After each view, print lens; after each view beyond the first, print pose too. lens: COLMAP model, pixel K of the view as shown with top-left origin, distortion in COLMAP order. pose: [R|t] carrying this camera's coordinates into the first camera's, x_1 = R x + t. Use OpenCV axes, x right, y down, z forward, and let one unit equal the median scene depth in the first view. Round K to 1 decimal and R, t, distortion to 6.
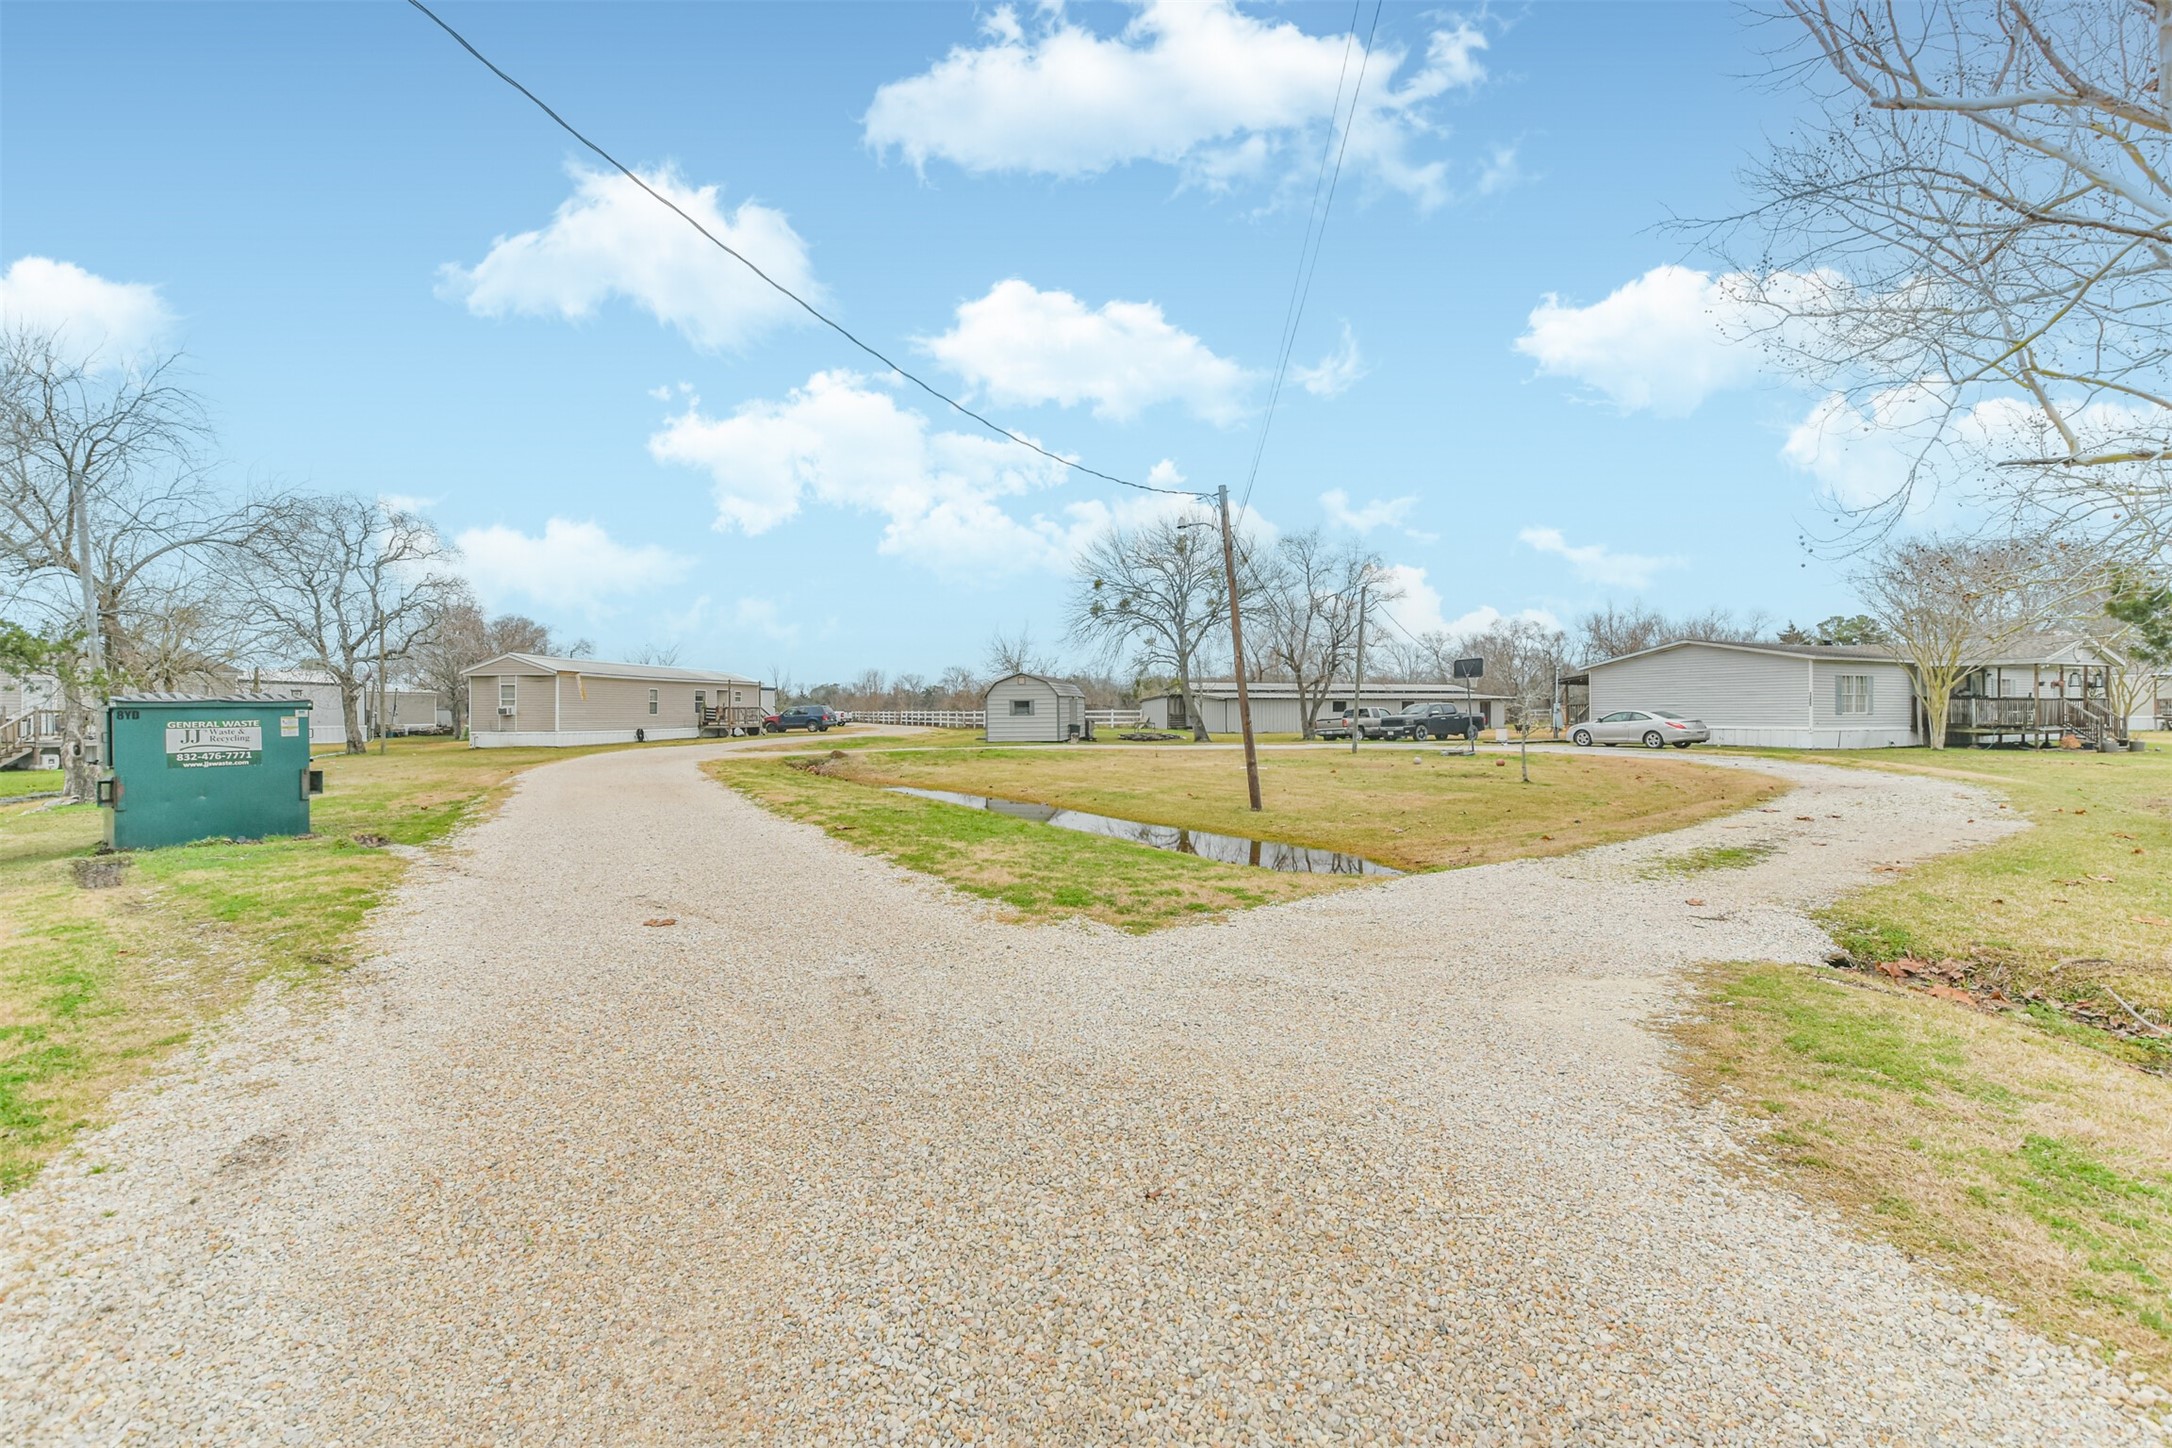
lens RADIAL K [[964.0, 0, 1086.0], [0, 964.0, 724.0], [0, 0, 1]] dist [0.001012, 0.000091]
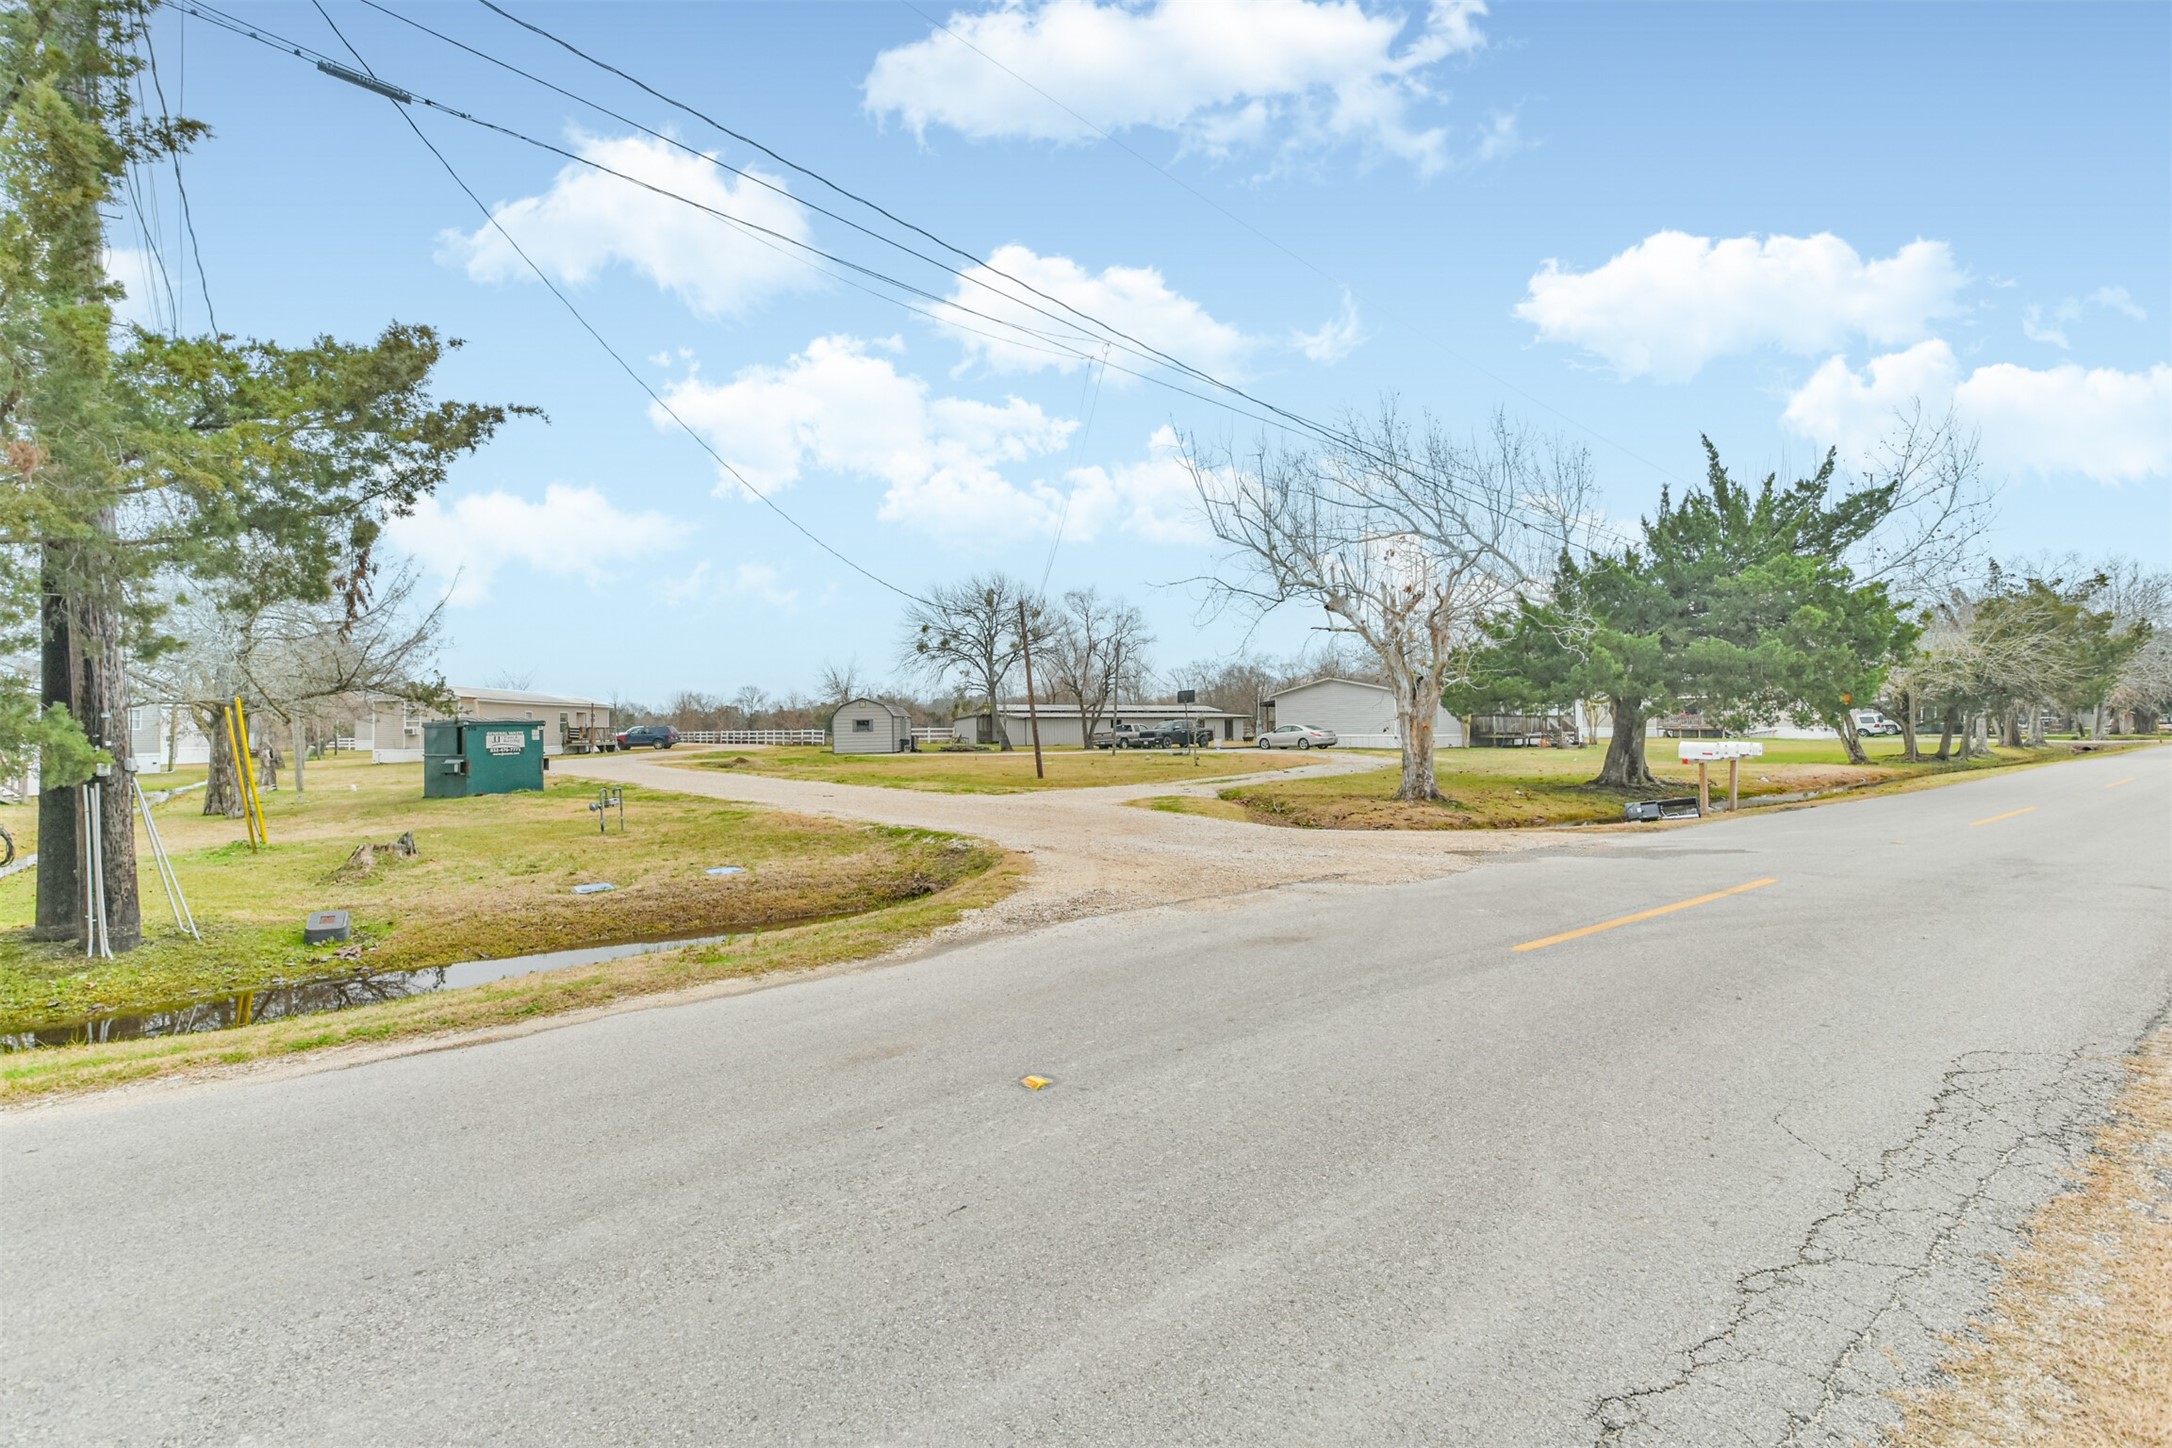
lens RADIAL K [[964.0, 0, 1086.0], [0, 964.0, 724.0], [0, 0, 1]] dist [0.001012, 0.000091]
pose [[0.978833, -0.005452, 0.204587, -0.038862], [0.009462, 0.999782, -0.018628, 0.006850], [-0.204441, 0.020170, 0.978671, -0.276178]]
